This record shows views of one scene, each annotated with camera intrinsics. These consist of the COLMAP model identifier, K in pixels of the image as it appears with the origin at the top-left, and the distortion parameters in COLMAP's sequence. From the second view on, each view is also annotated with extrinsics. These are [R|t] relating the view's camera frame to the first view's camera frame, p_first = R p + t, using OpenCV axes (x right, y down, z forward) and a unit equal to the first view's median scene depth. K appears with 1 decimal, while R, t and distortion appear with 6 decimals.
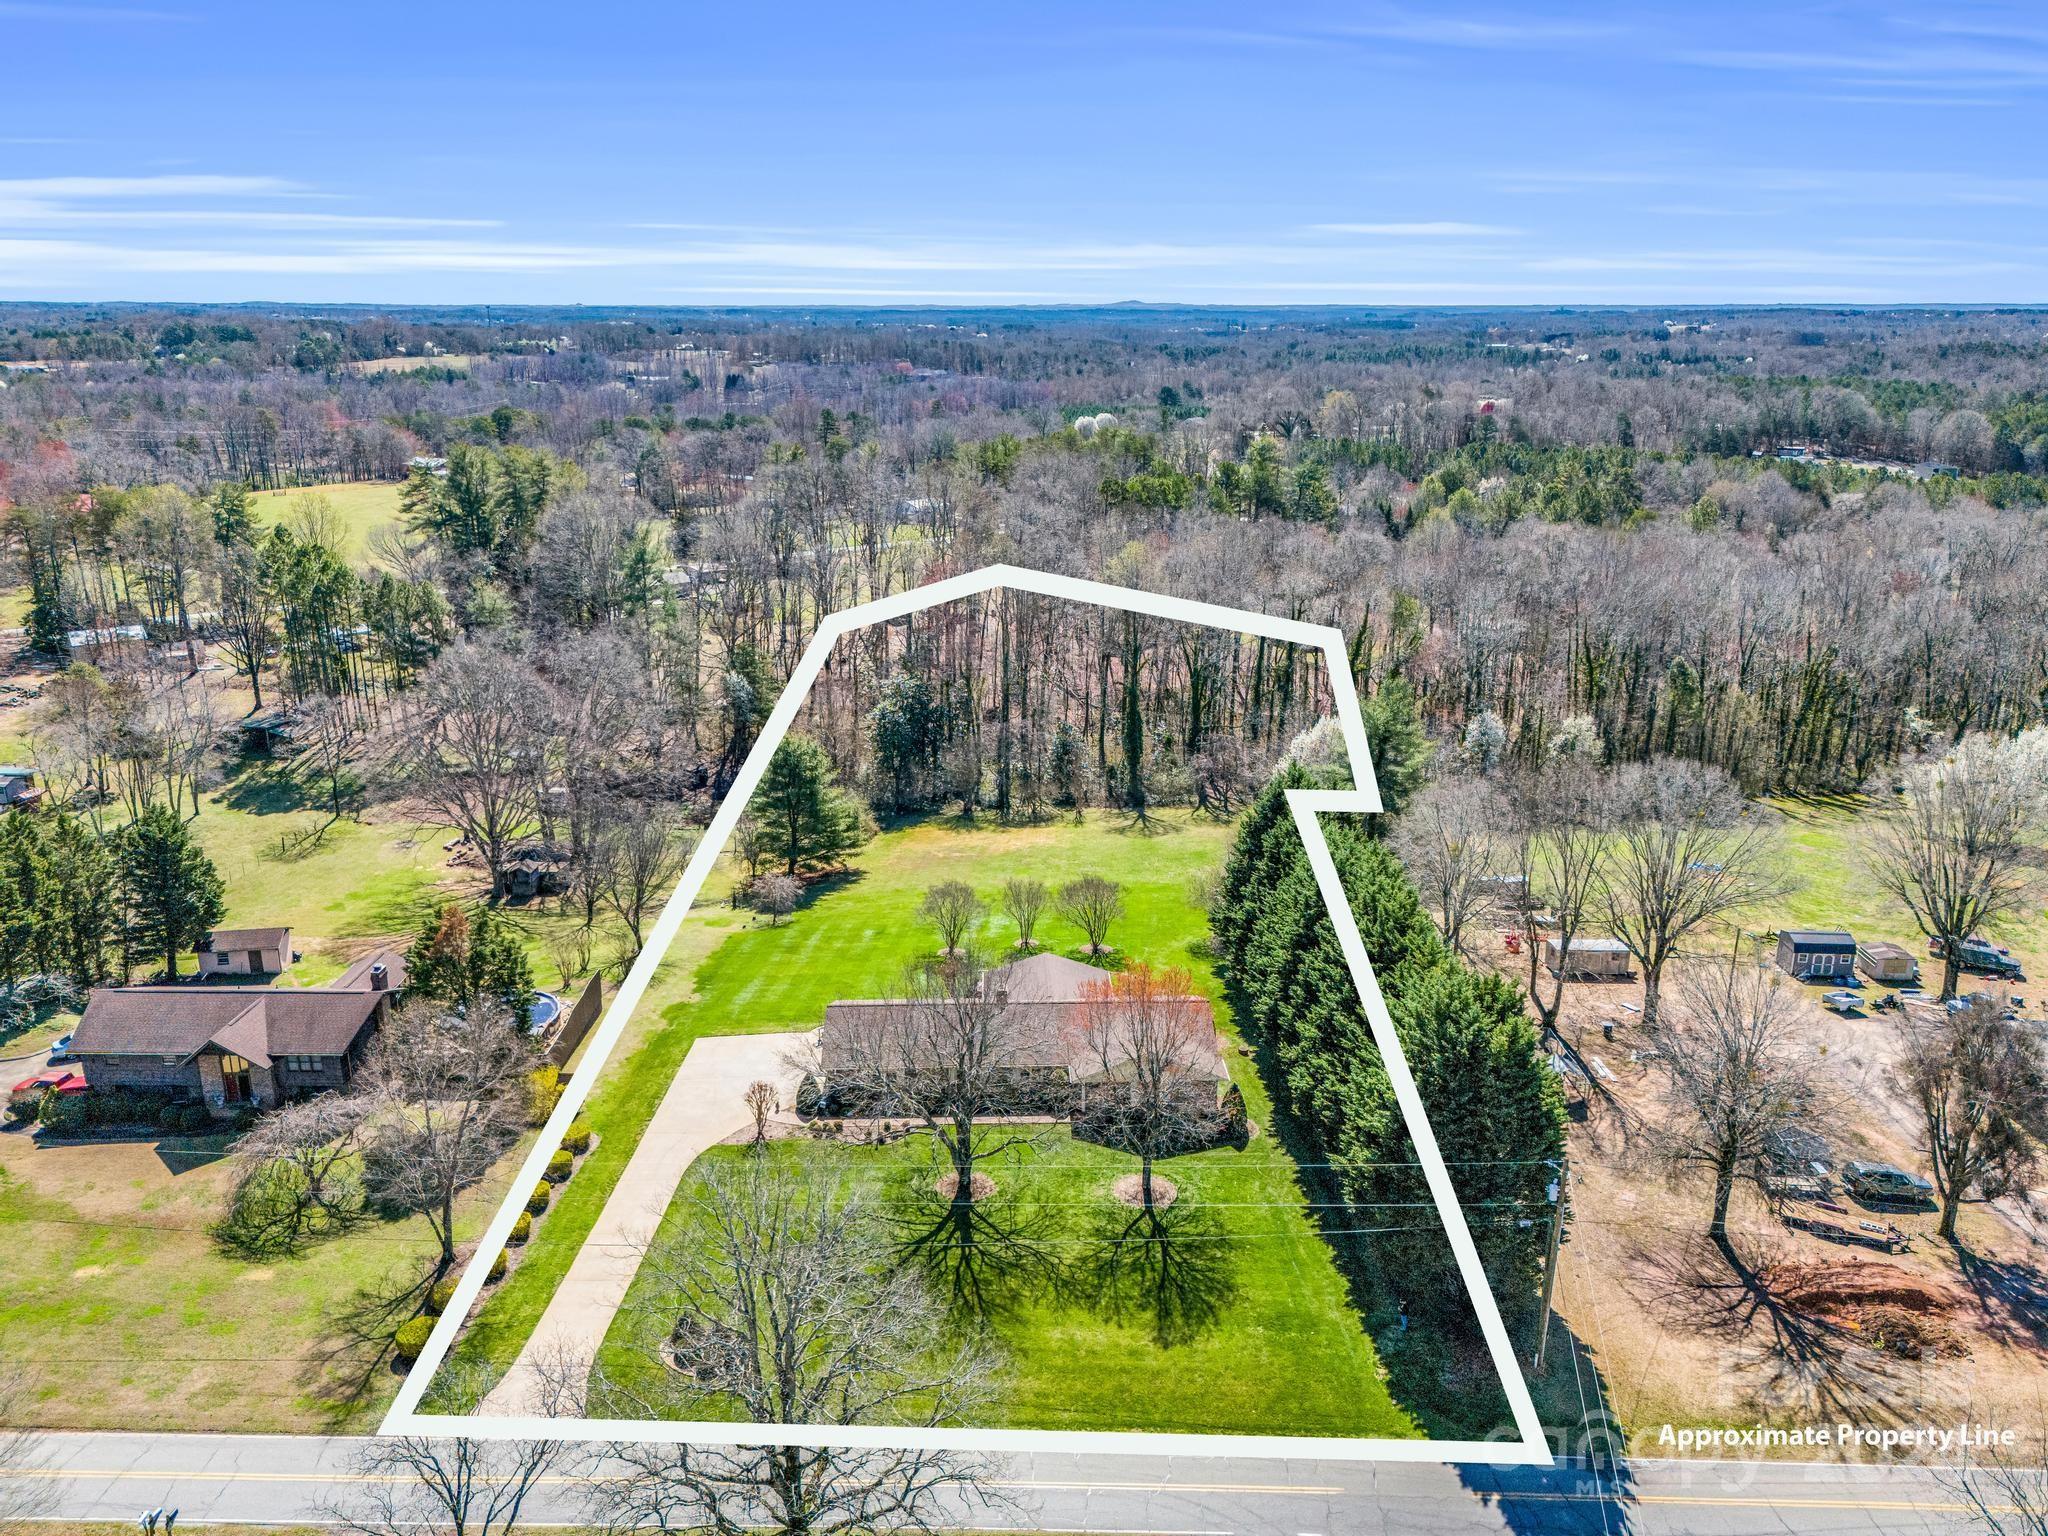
lens RADIAL K [[1547.2, 0, 1024.0], [0, 1547.2, 768.0], [0, 0, 1]] dist [0.045044, -0.036957]
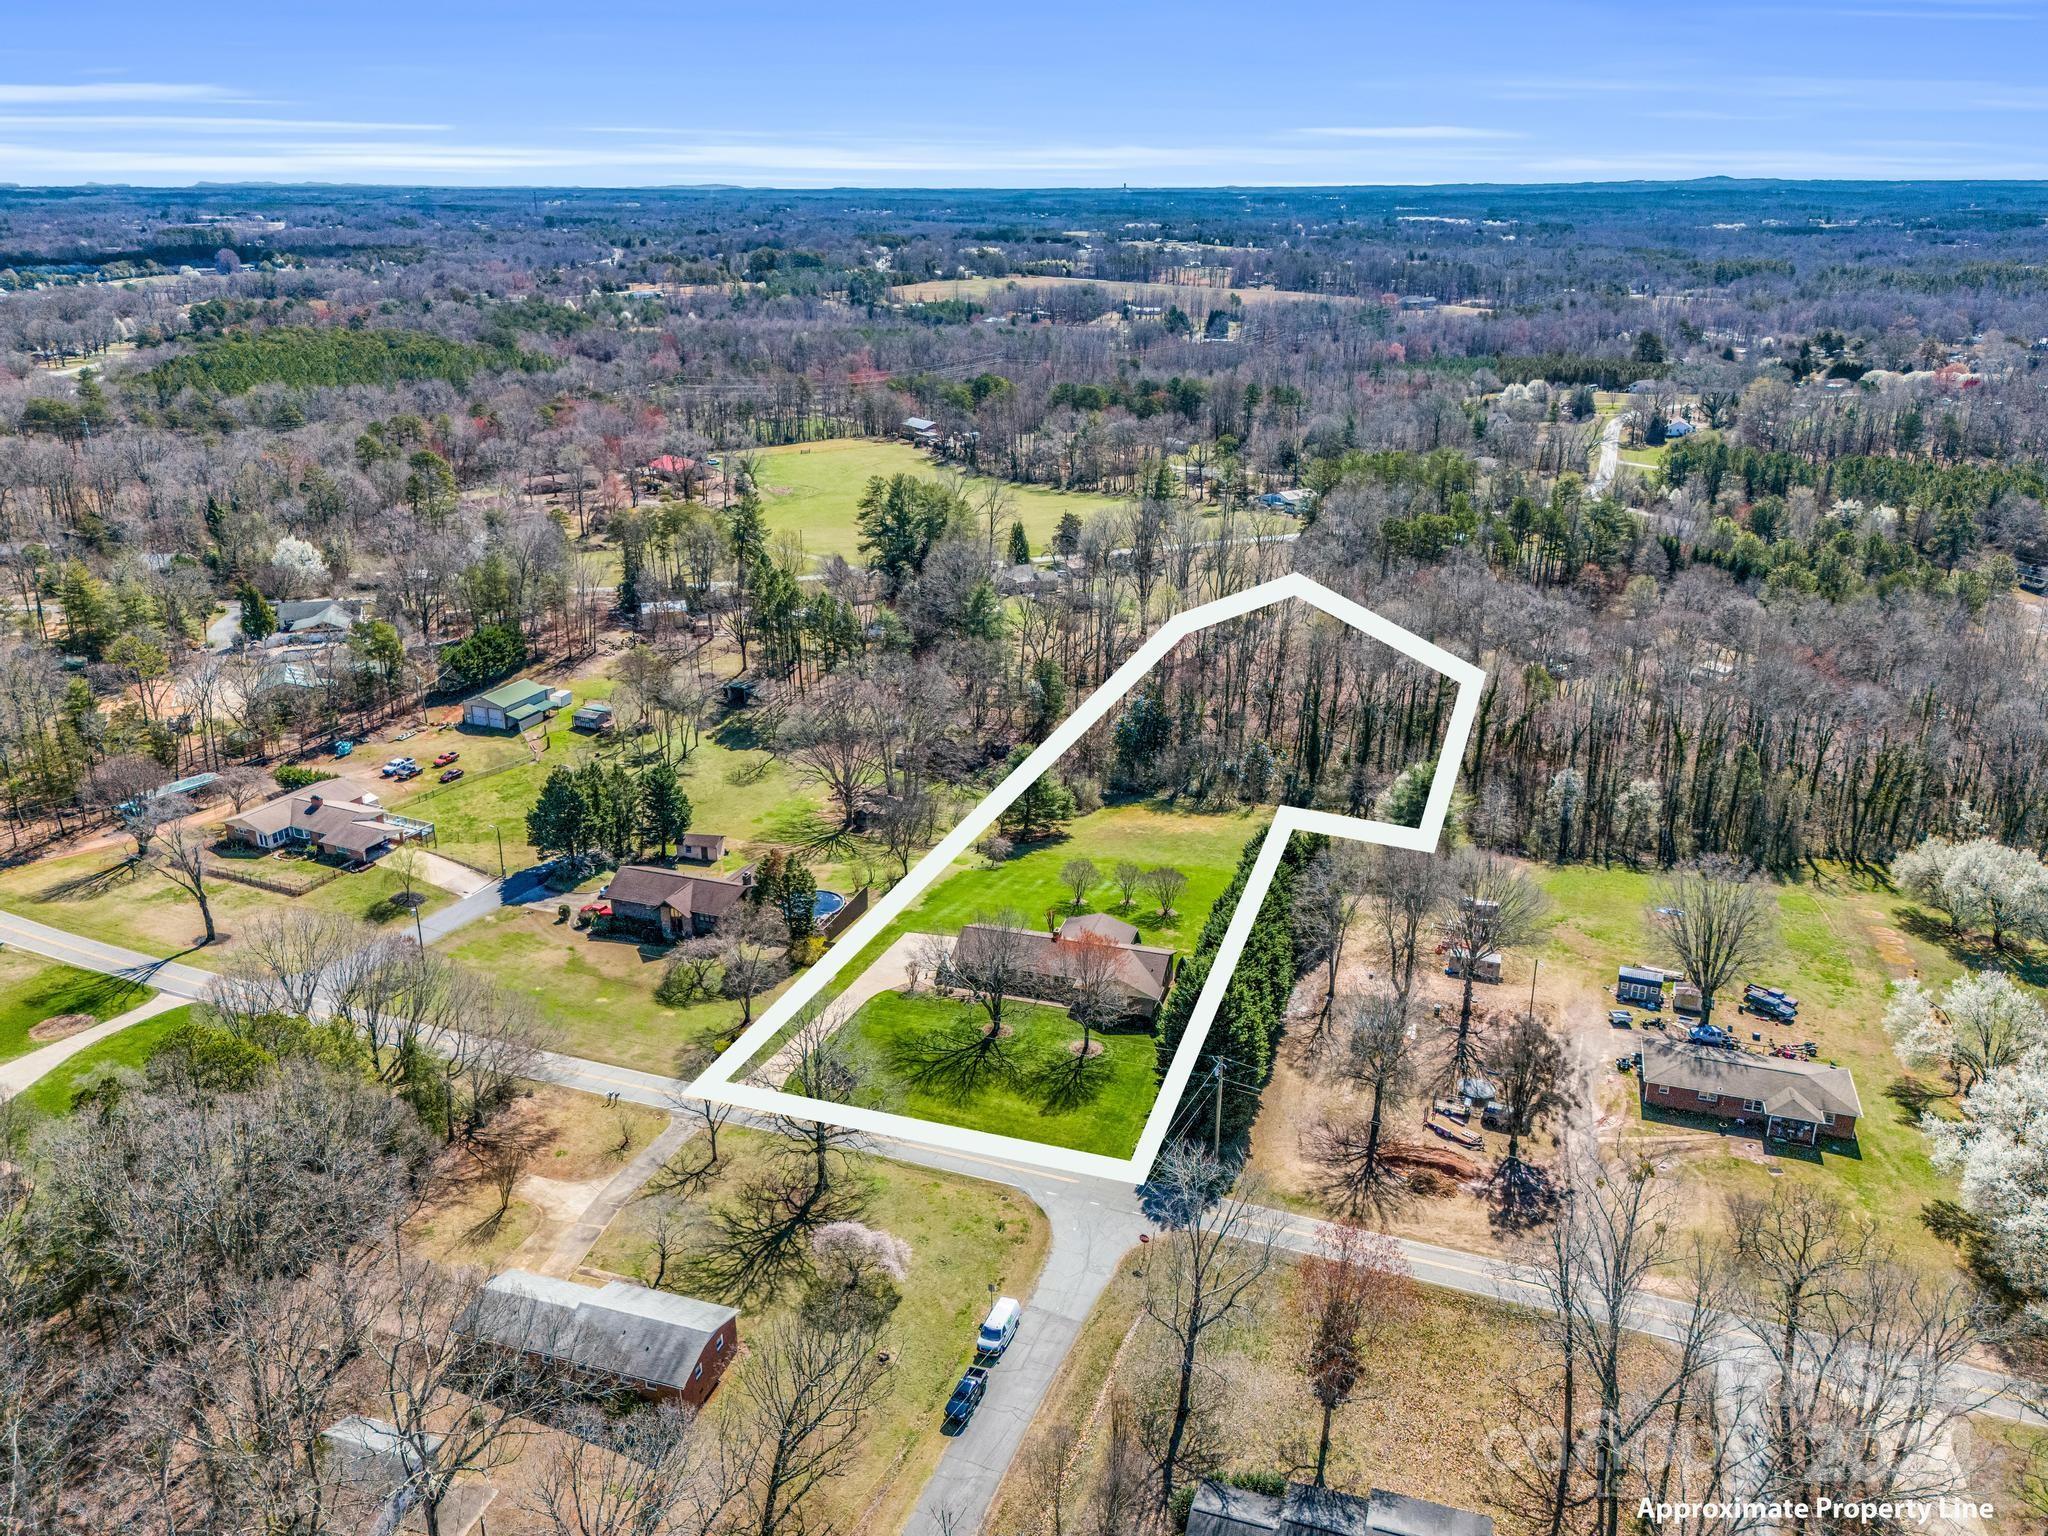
lens RADIAL K [[1541.2, 0, 1024.0], [0, 1541.2, 768.0], [0, 0, 1]] dist [0.081234, -0.105150]
pose [[0.945607, 0.110945, -0.305809, 0.391803], [-0.088804, 0.992378, 0.085433, -0.159180], [0.312956, -0.053629, 0.948252, -0.570779]]
